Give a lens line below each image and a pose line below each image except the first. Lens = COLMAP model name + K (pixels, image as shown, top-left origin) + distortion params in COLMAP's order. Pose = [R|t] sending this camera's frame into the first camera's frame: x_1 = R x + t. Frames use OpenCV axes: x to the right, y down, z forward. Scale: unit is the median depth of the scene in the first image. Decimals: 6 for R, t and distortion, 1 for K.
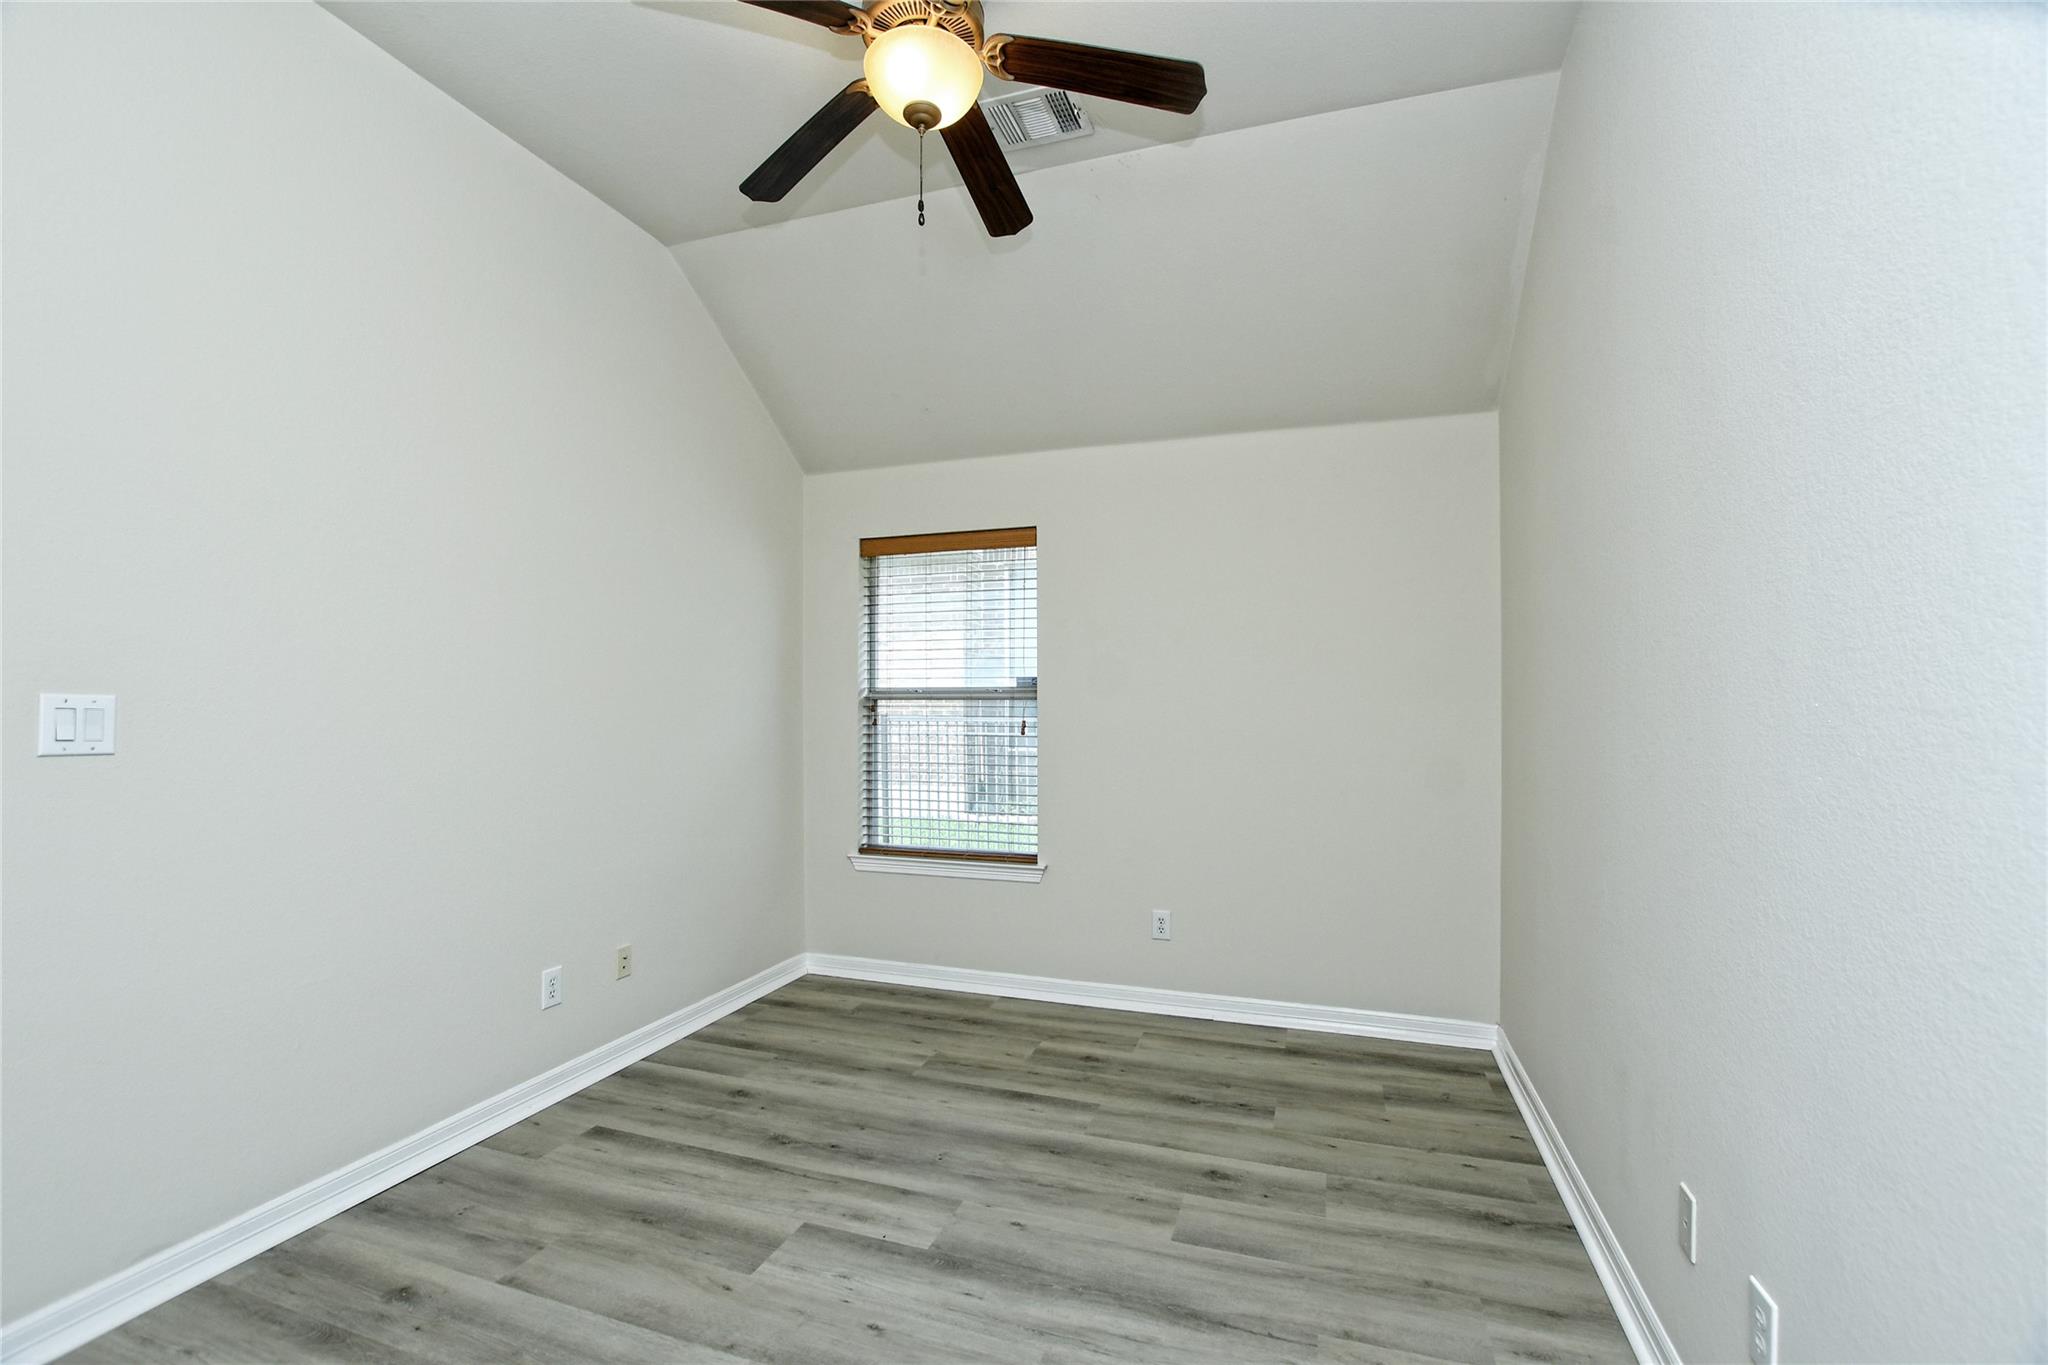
lens RADIAL K [[904.5, 0, 1009.0], [0, 904.5, 697.9], [0, 0, 1]] dist [-0.034504, 0.005646]
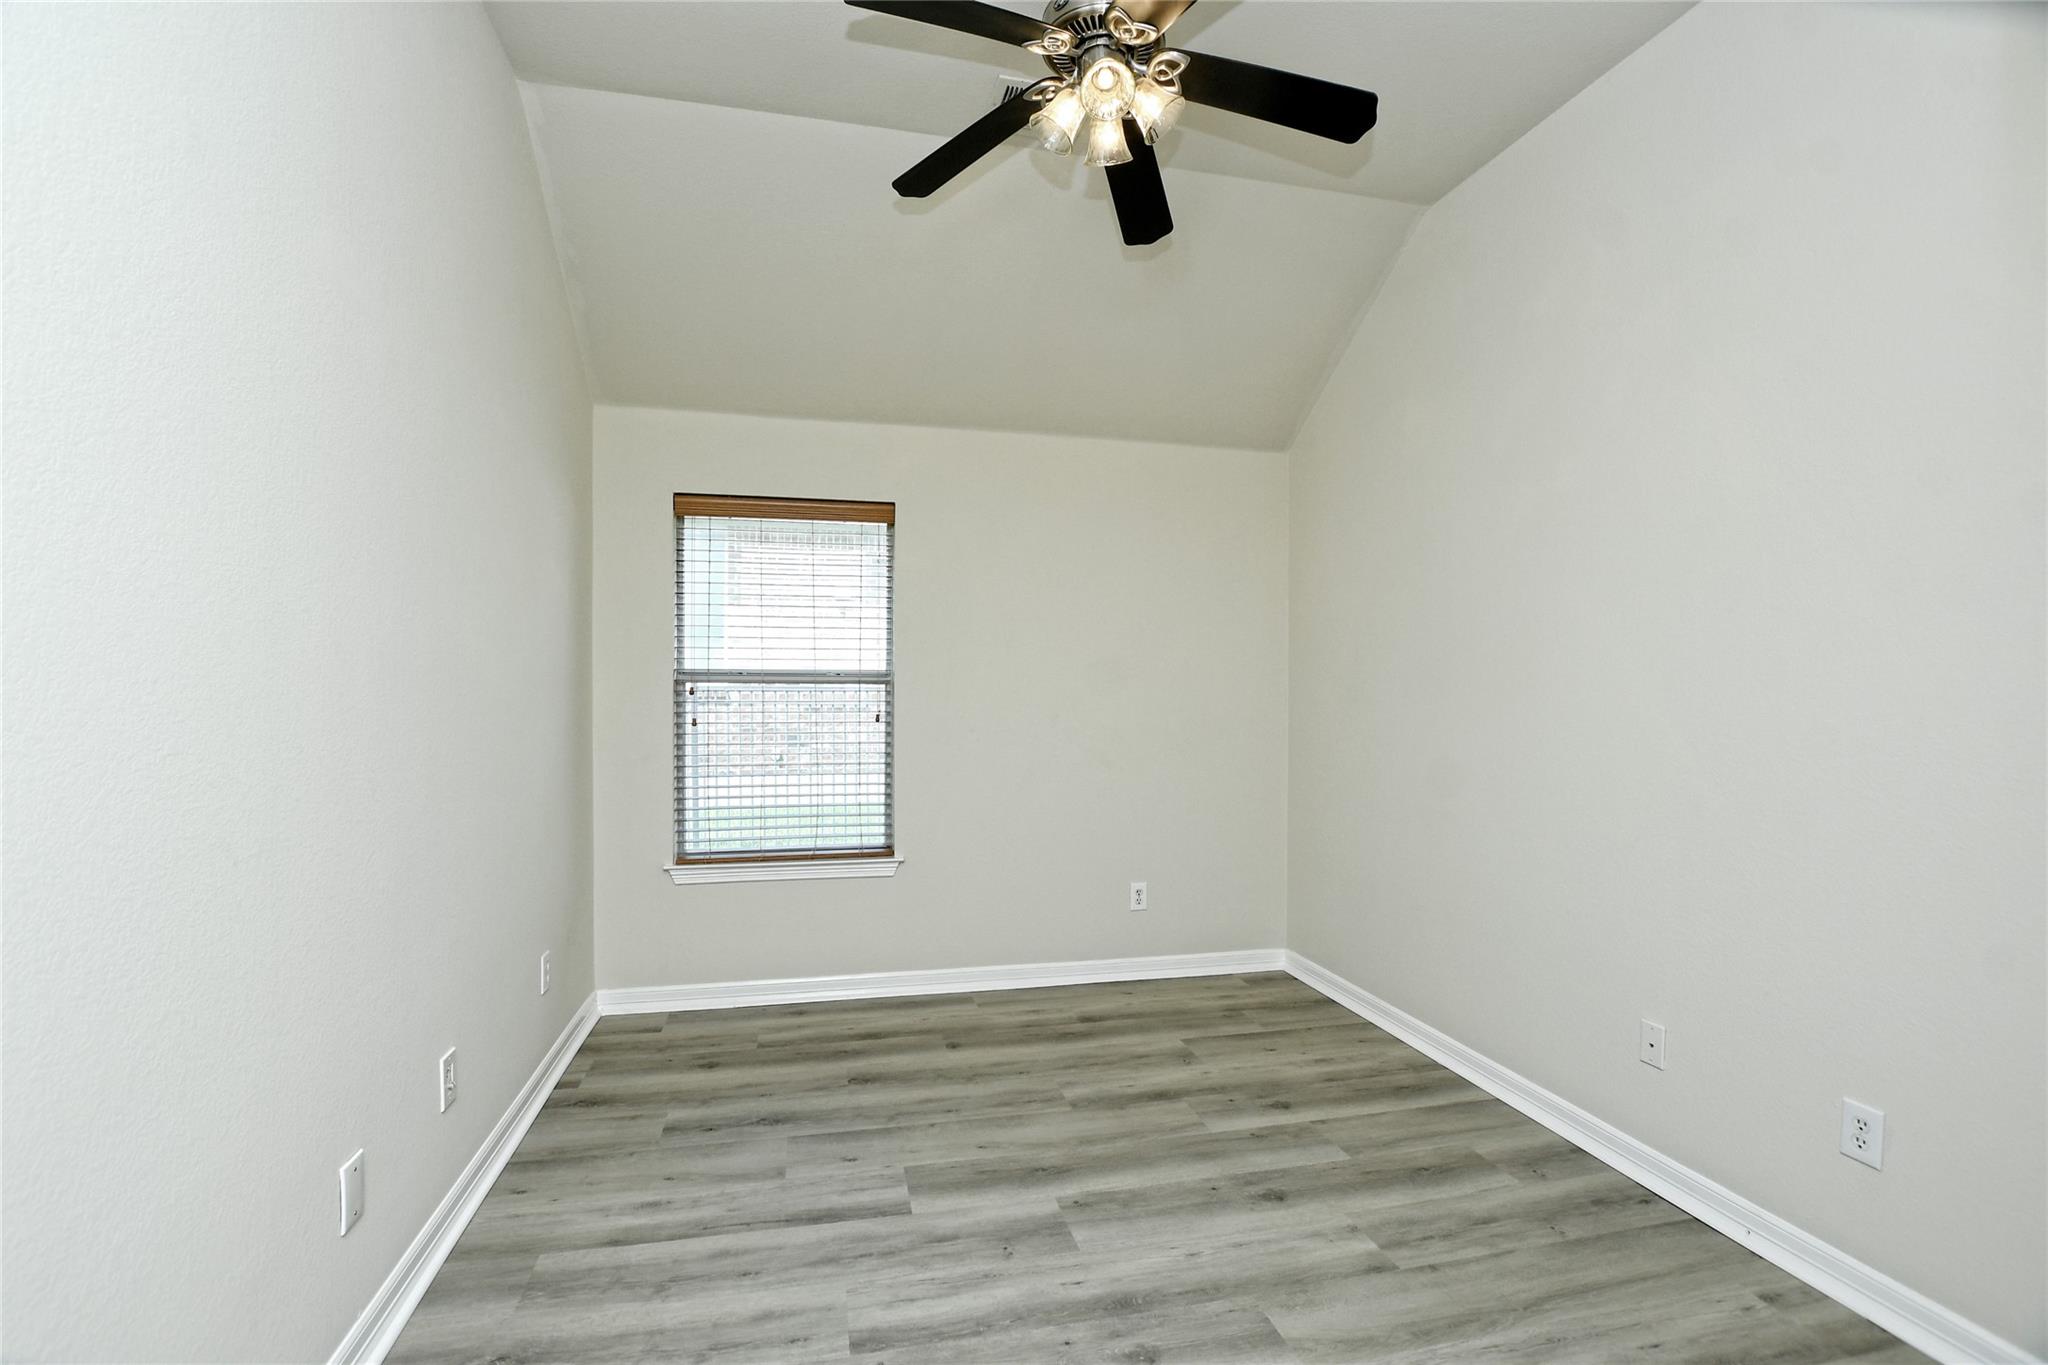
lens RADIAL K [[904.5, 0, 1009.0], [0, 904.5, 697.9], [0, 0, 1]] dist [-0.034504, 0.005646]
pose [[0.843013, -0.001464, 0.537891, -0.354224], [-0.009040, 0.999817, 0.016889, -0.001215], [-0.537817, -0.019100, 0.842845, 0.120175]]
